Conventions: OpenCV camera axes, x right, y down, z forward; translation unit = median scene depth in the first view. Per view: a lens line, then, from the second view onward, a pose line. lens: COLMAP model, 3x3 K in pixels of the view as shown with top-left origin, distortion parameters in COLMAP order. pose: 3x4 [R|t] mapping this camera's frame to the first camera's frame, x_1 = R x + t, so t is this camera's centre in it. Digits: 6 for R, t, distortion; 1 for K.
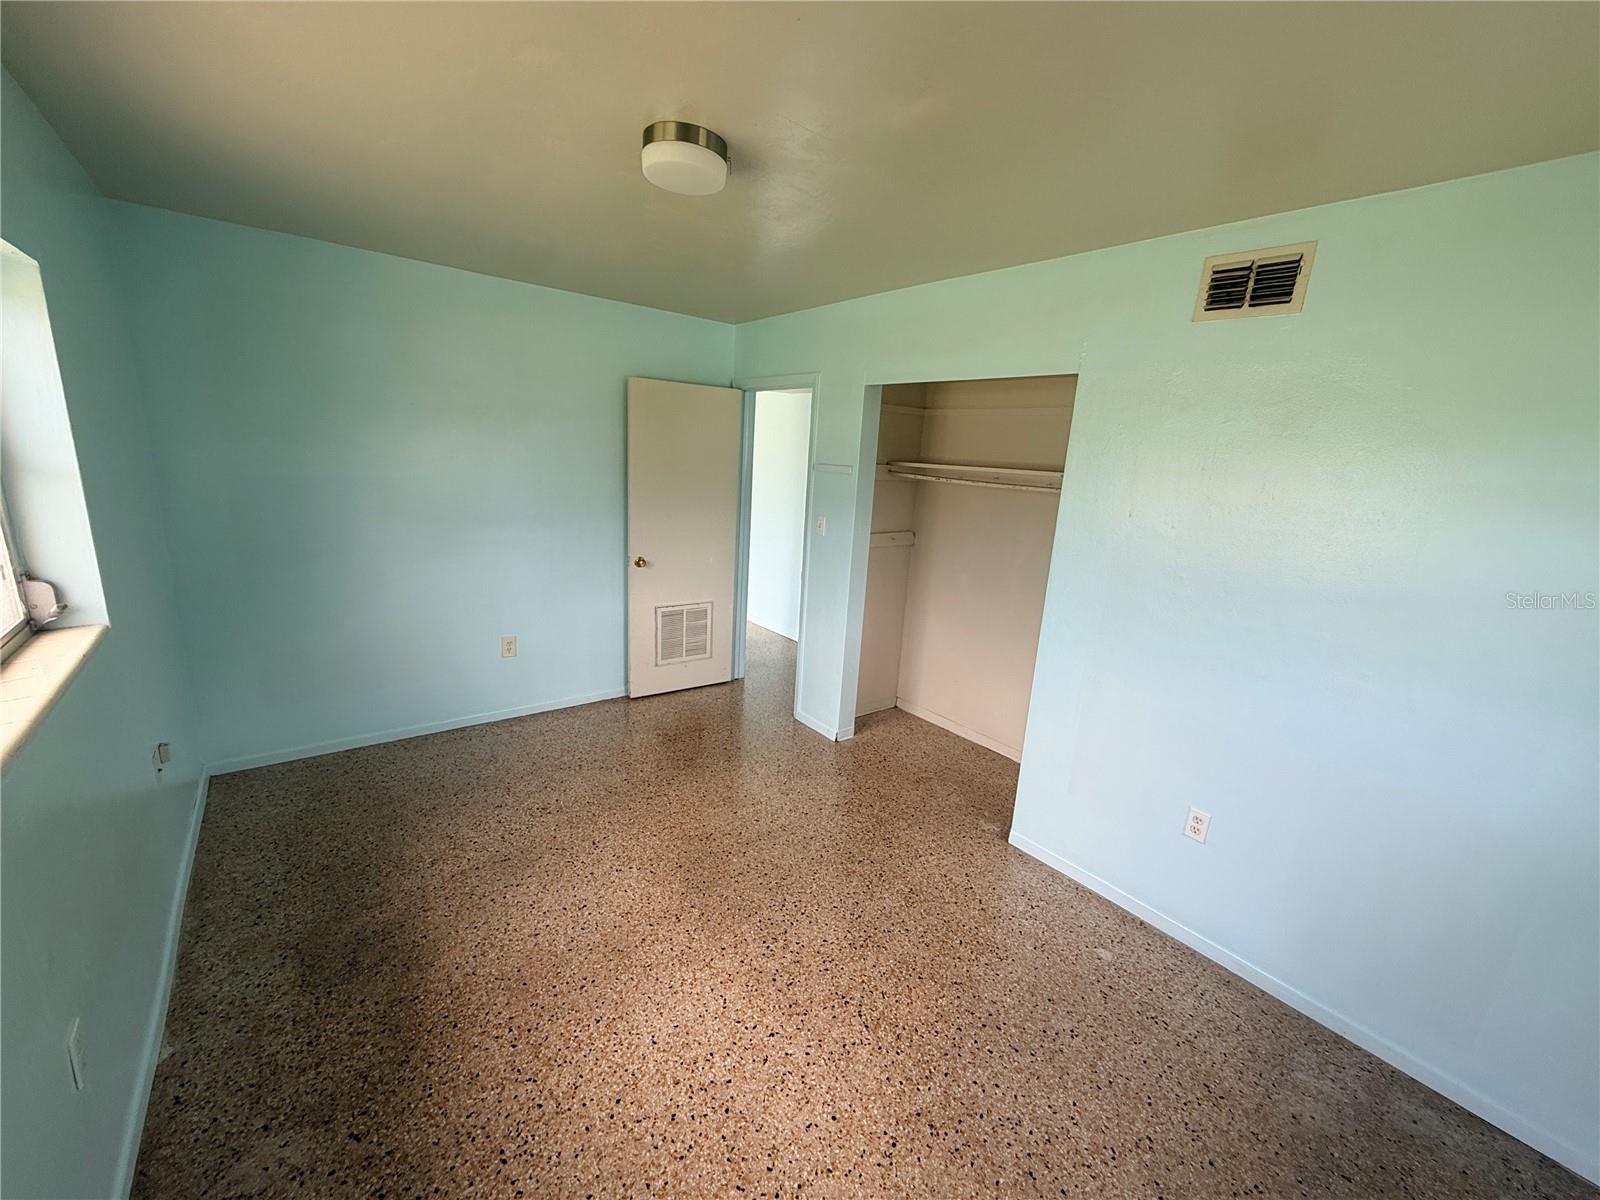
lens RADIAL K [[639.4, 0, 797.5], [0, 639.4, 599.9], [0, 0, 1]] dist [-0.000747, 0.000066]
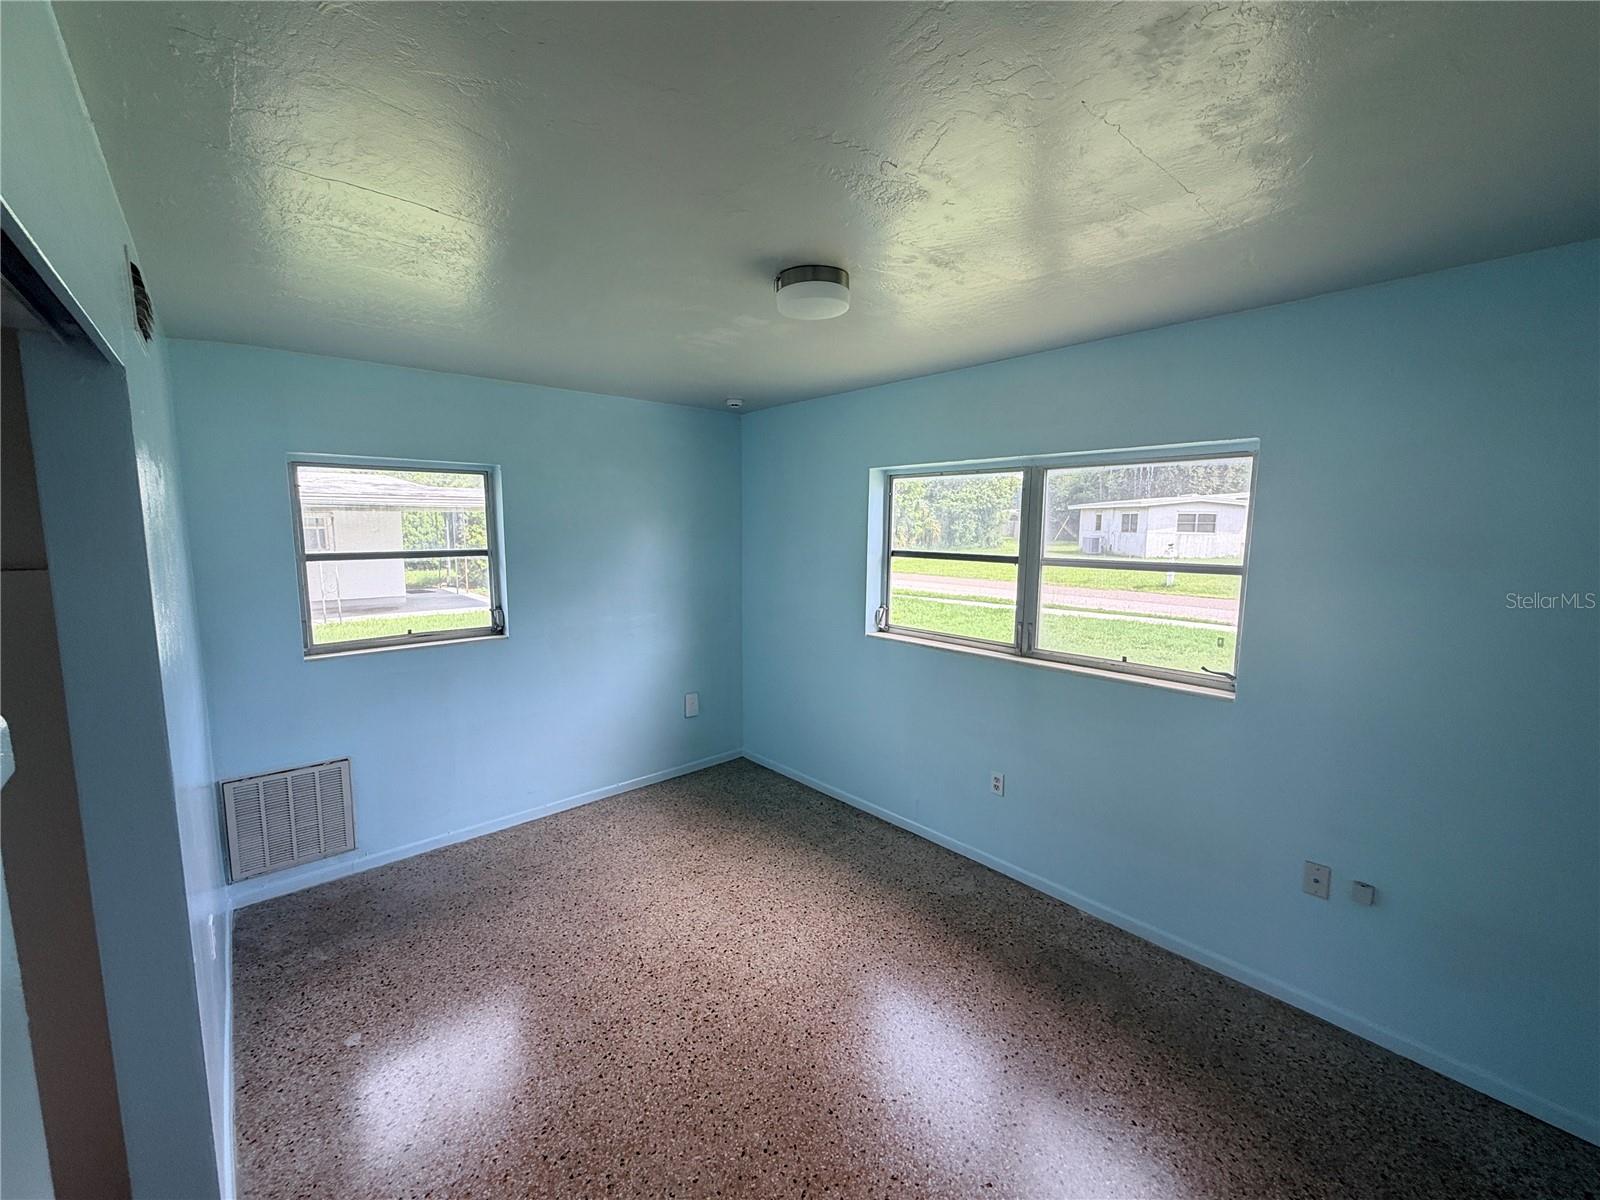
lens RADIAL K [[639.4, 0, 797.5], [0, 639.4, 599.9], [0, 0, 1]] dist [-0.000747, 0.000066]
pose [[-0.996648, -0.054273, -0.061216, -0.088266], [-0.072227, 0.935137, 0.346846, -0.470809], [0.038421, 0.350105, -0.935922, 1.850773]]
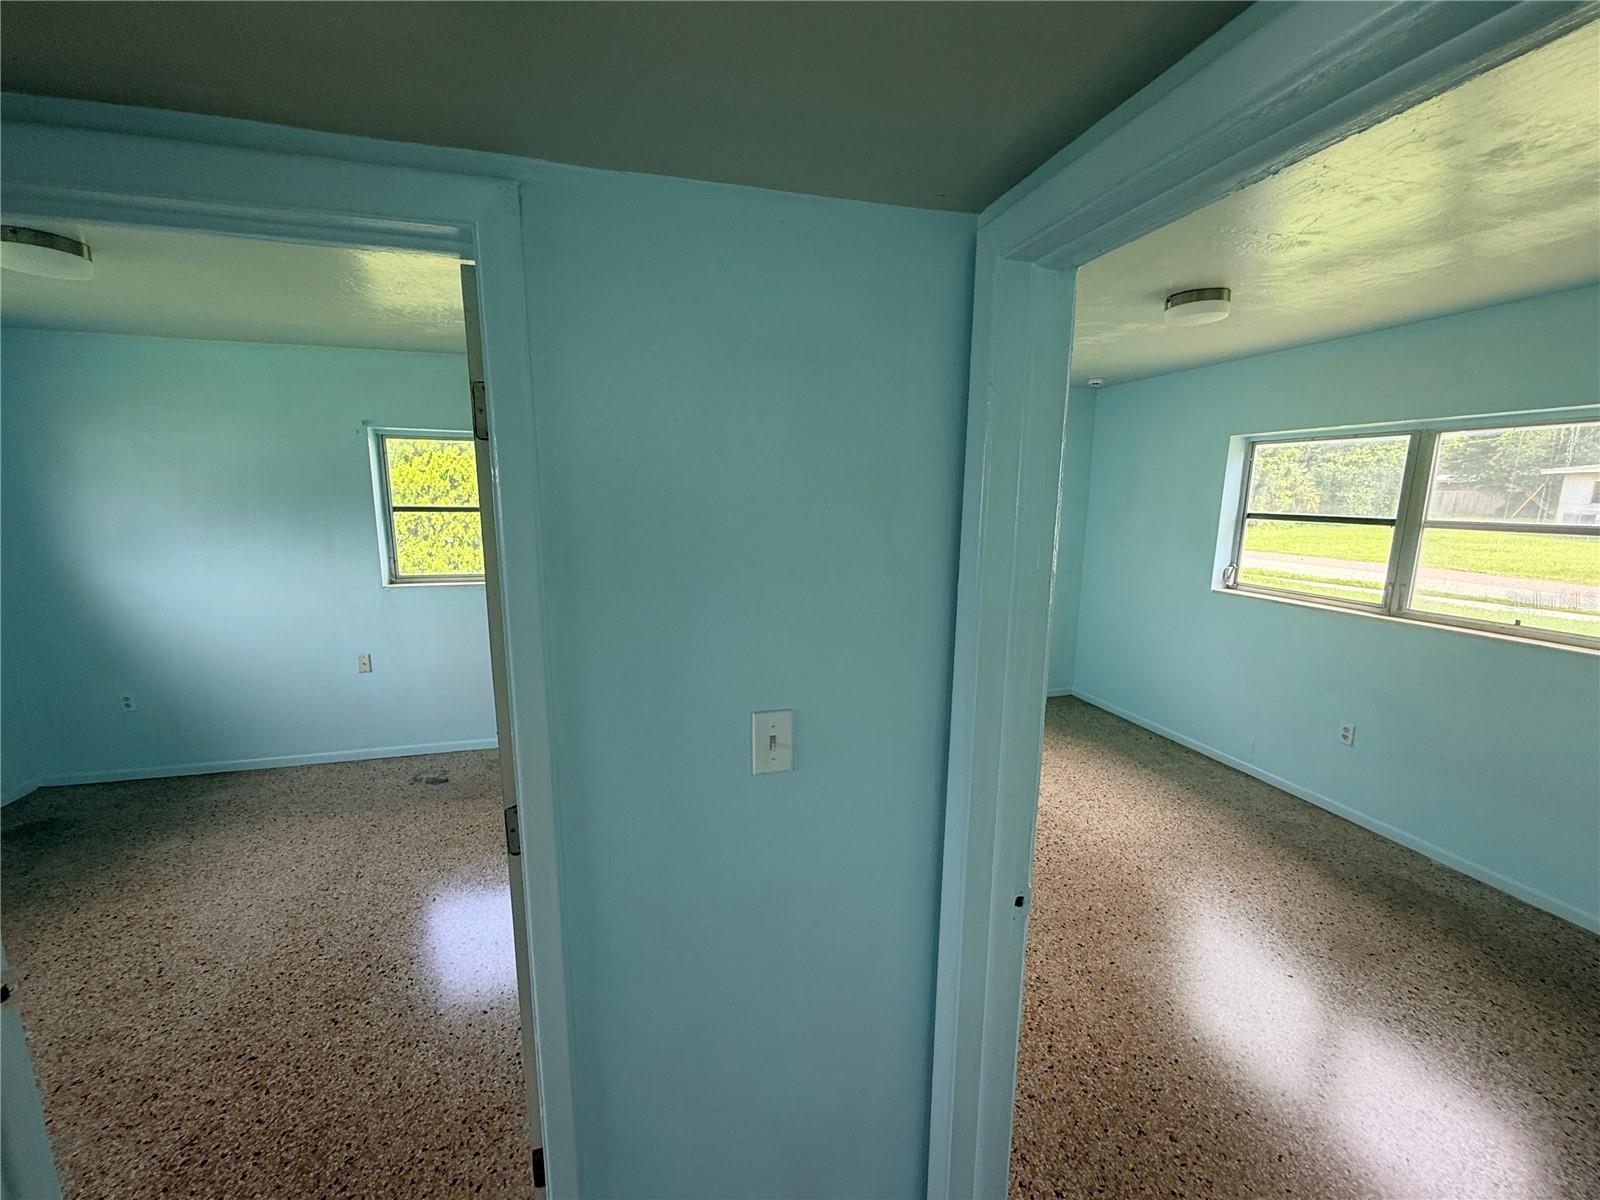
lens RADIAL K [[639.4, 0, 797.5], [0, 639.4, 599.9], [0, 0, 1]] dist [-0.000747, 0.000066]
pose [[-0.916448, -0.128596, 0.378928, 0.022146], [0.036306, 0.916328, 0.398779, -0.571197], [-0.398504, 0.379218, -0.835098, 2.367820]]
